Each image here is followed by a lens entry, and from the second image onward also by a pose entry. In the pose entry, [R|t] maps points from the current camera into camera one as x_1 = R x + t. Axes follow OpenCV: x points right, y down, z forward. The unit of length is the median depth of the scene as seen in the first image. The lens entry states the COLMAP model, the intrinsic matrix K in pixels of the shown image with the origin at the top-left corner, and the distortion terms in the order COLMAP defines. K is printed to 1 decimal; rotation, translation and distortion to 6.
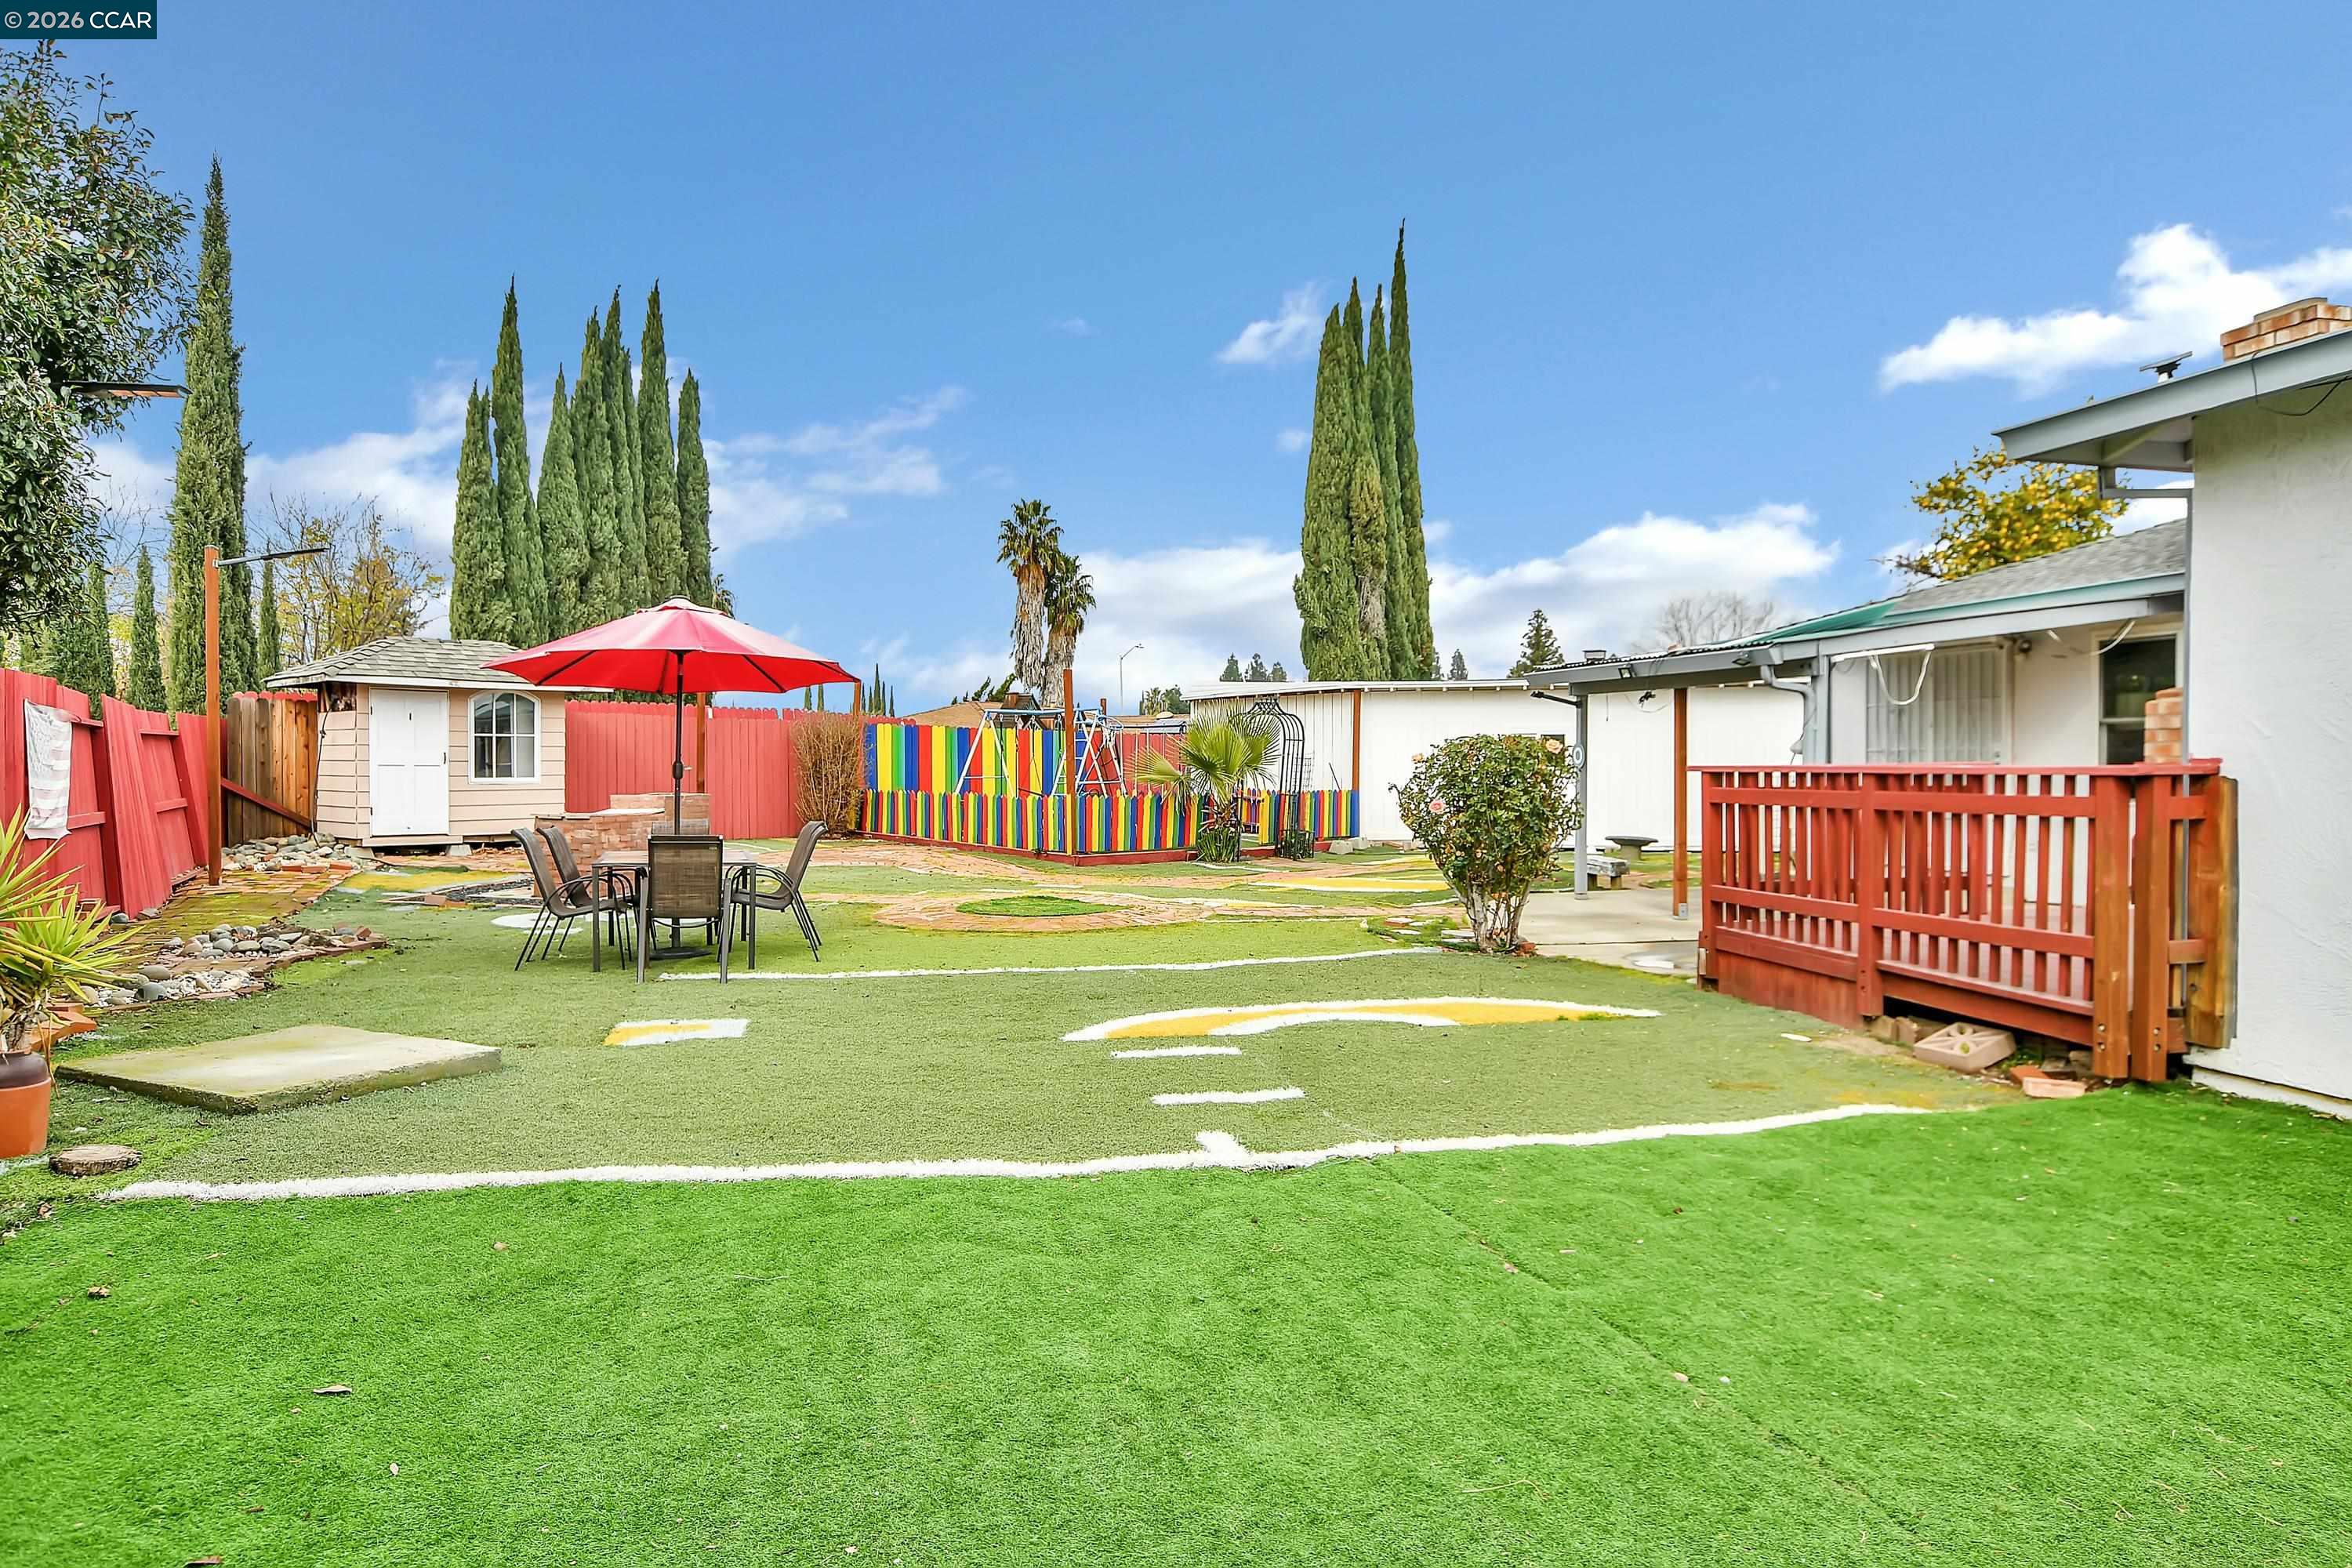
lens RADIAL K [[1436.1, 0, 1192.9], [0, 1436.1, 787.5], [0, 0, 1]] dist [-0.013794, 0.005035]
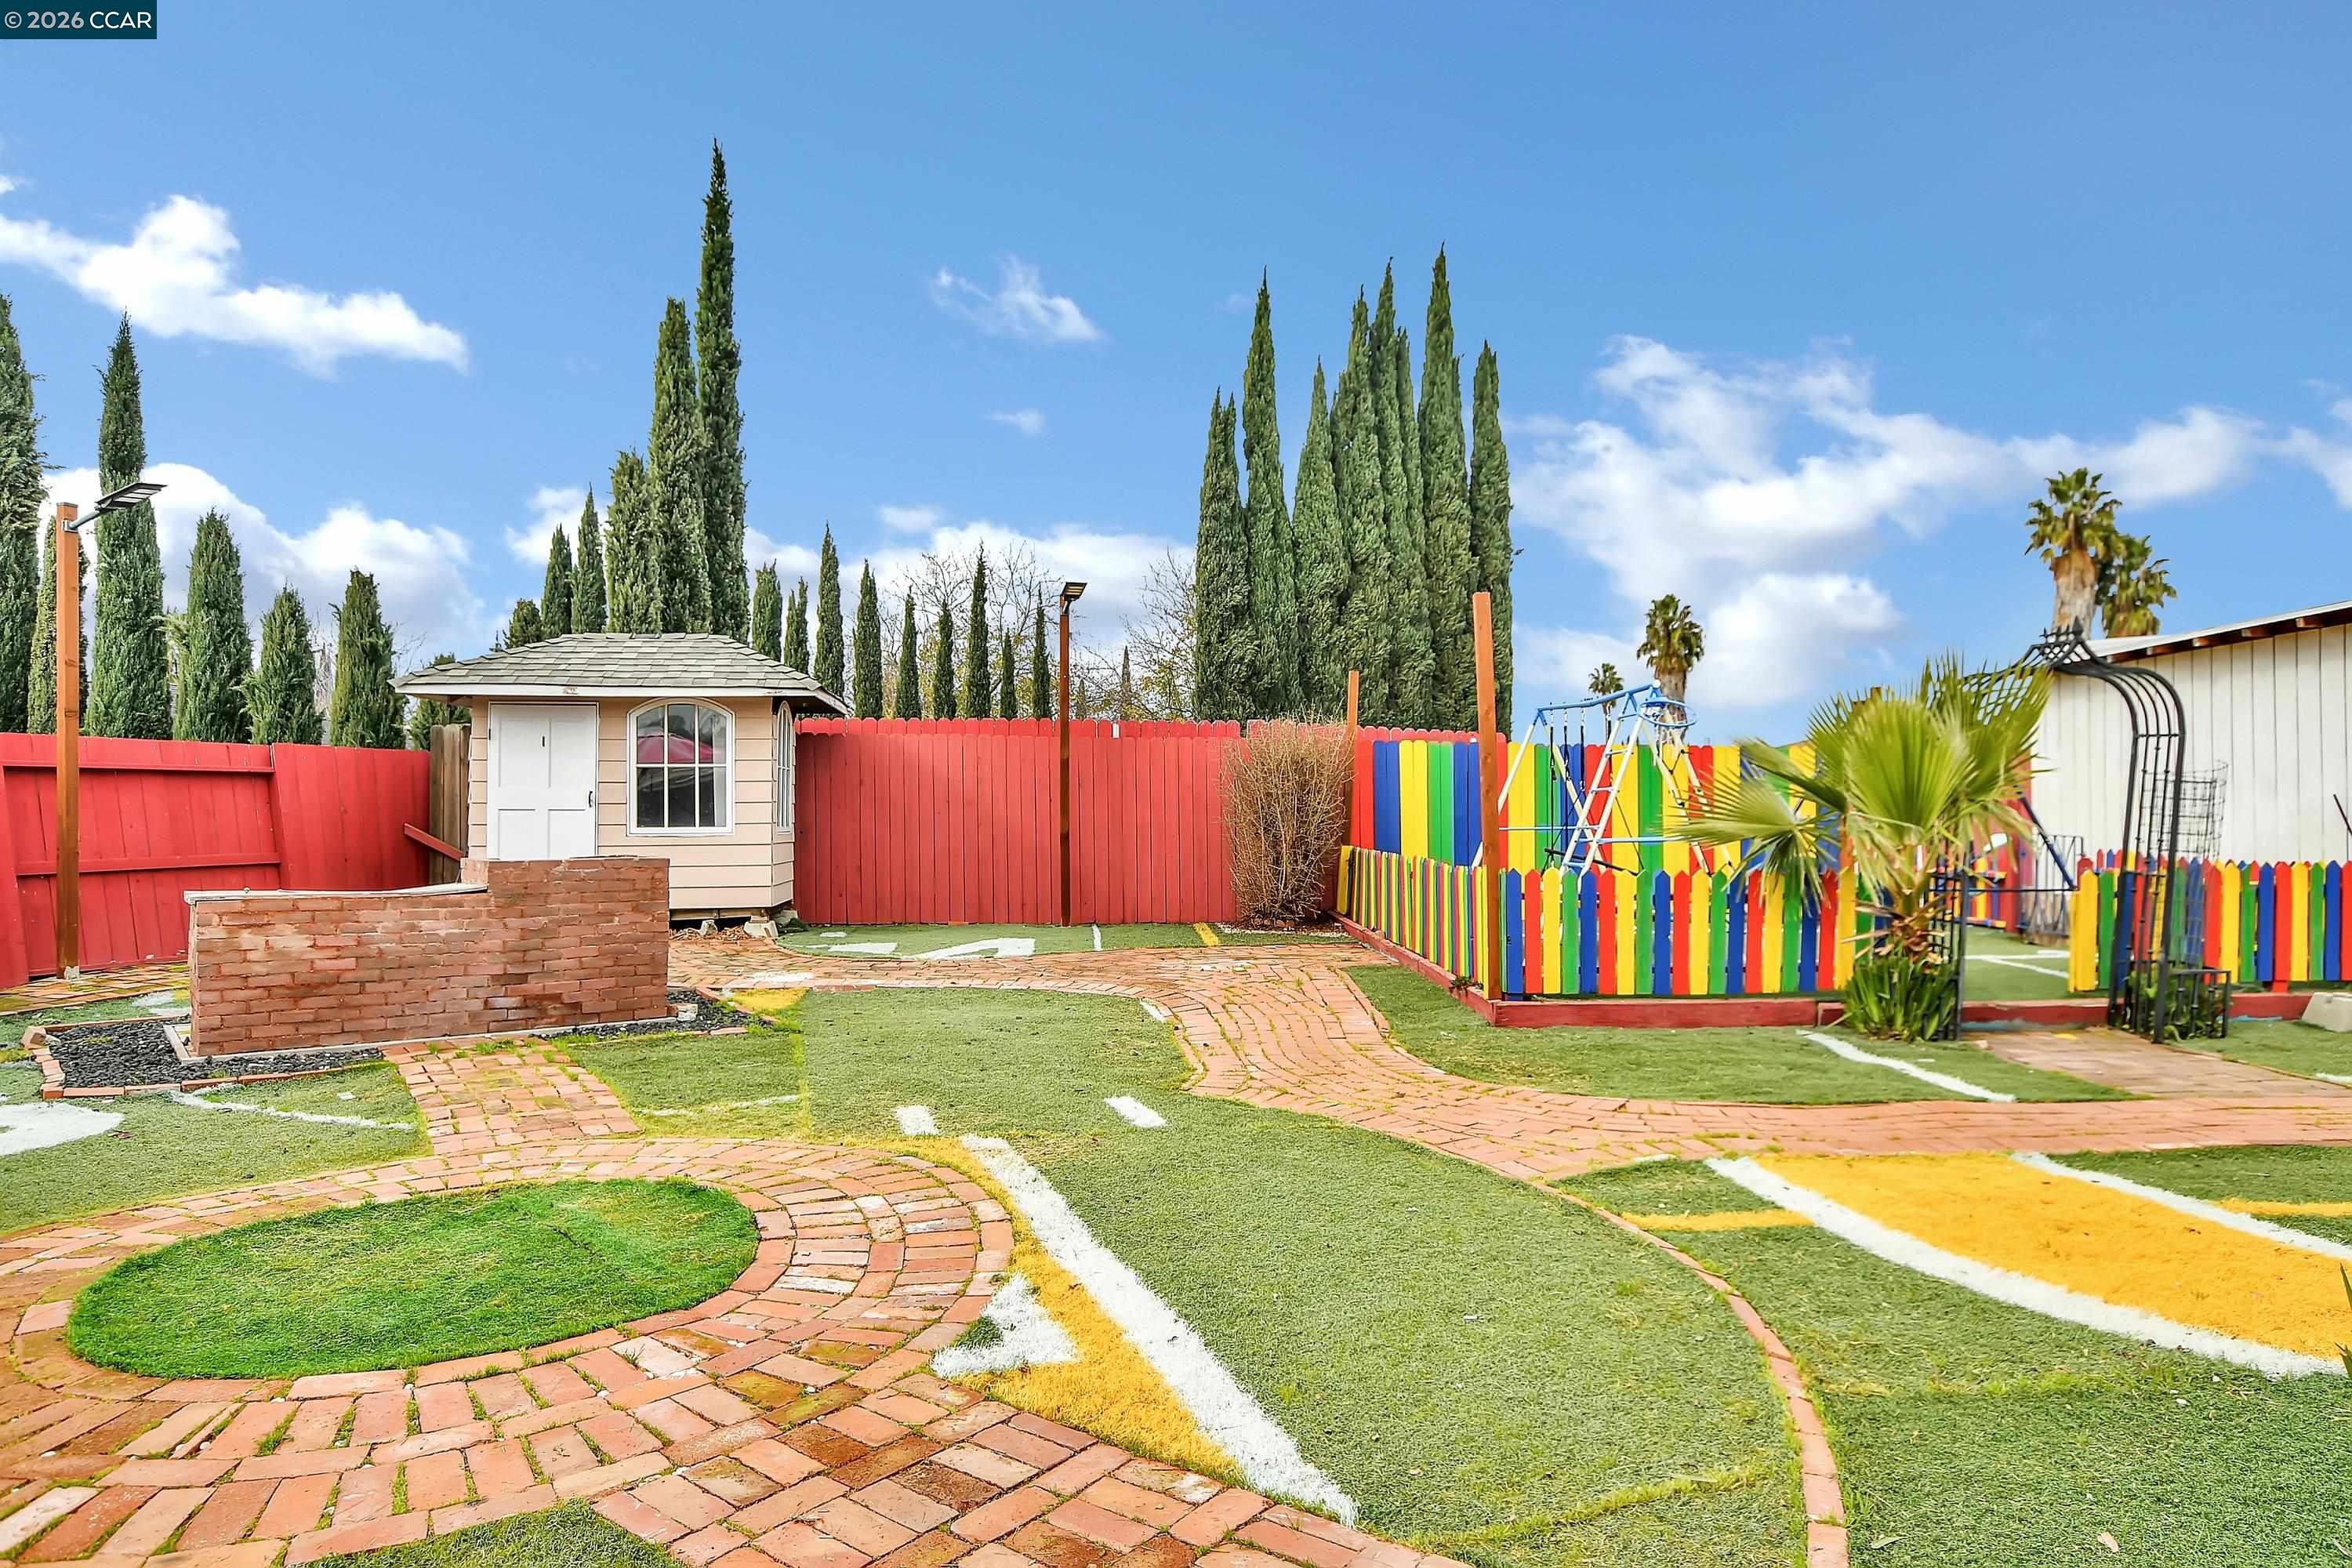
lens RADIAL K [[1436.1, 0, 1192.0], [0, 1436.1, 785.5], [0, 0, 1]] dist [-0.013794, 0.005035]
pose [[0.757793, -0.016580, -0.652284, 0.069997], [-0.007111, 0.999408, -0.033664, -0.002520], [0.652456, 0.030149, 0.757227, 0.289882]]
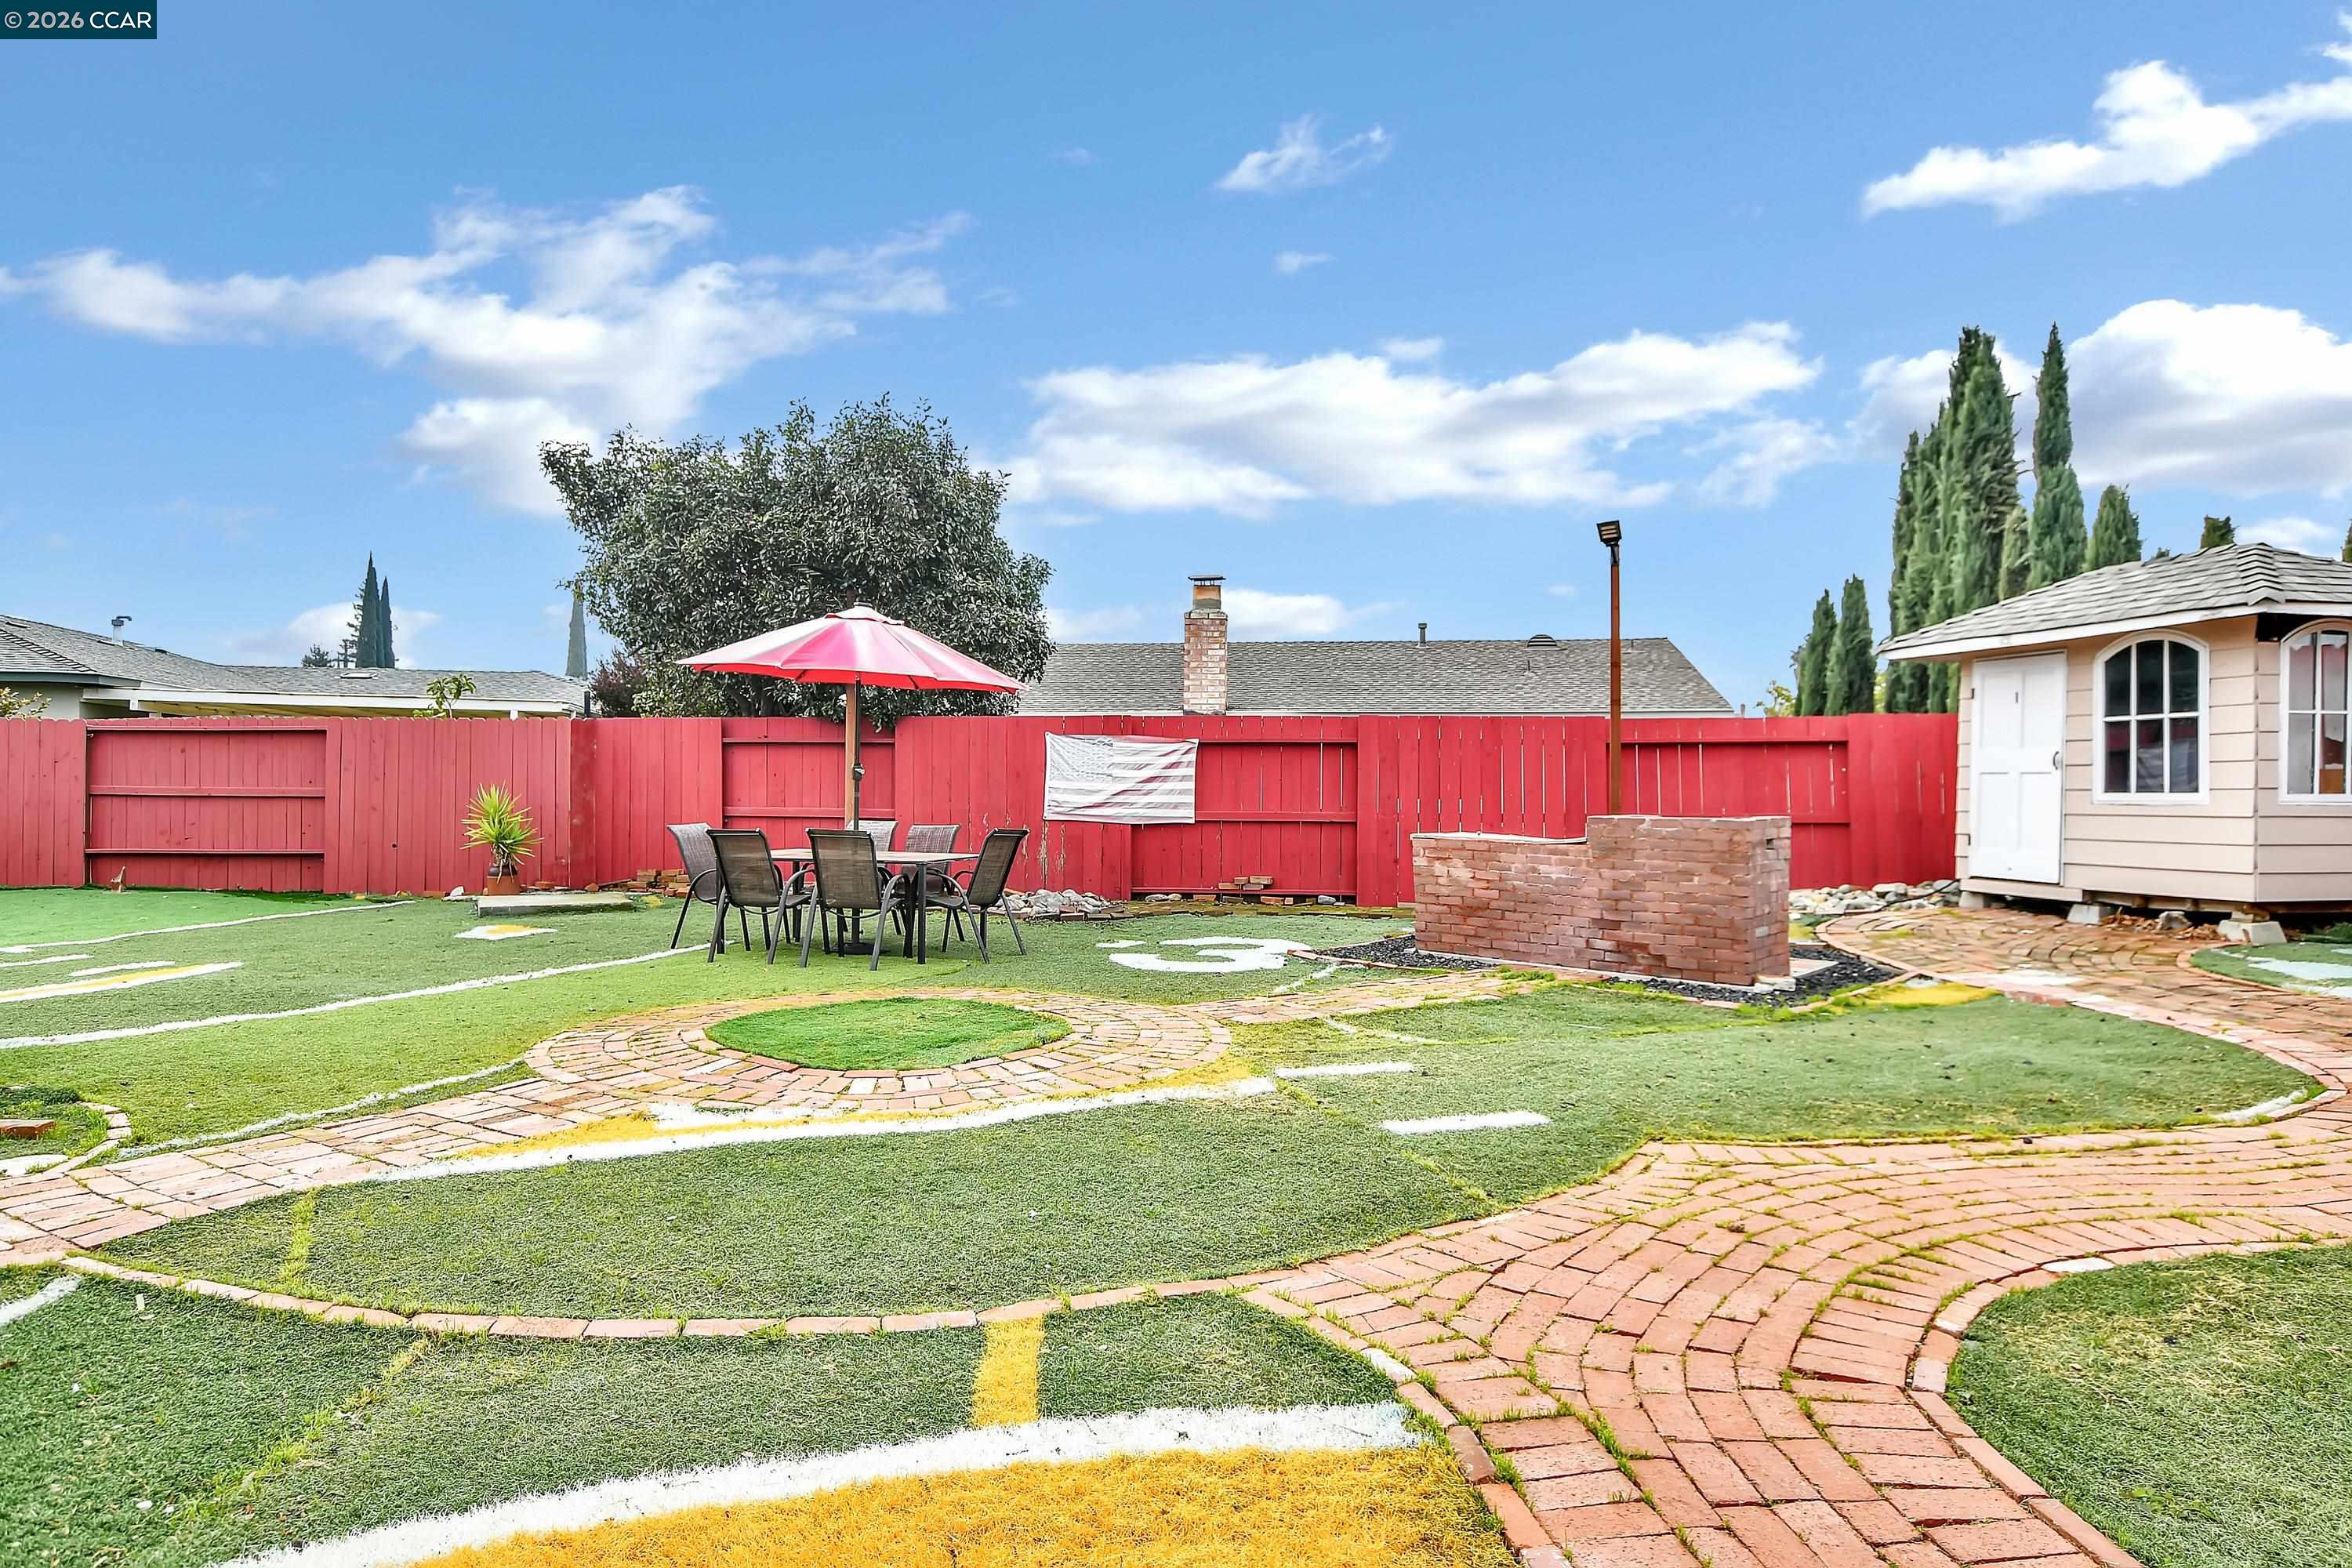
lens RADIAL K [[1436.1, 0, 1198.2], [0, 1436.1, 780.4], [0, 0, 1]] dist [-0.013794, 0.005035]
pose [[-0.603983, -0.007933, -0.796958, 0.081892], [-0.016865, 0.999854, 0.002828, -0.003300], [0.796819, 0.015149, -0.604029, 0.475938]]
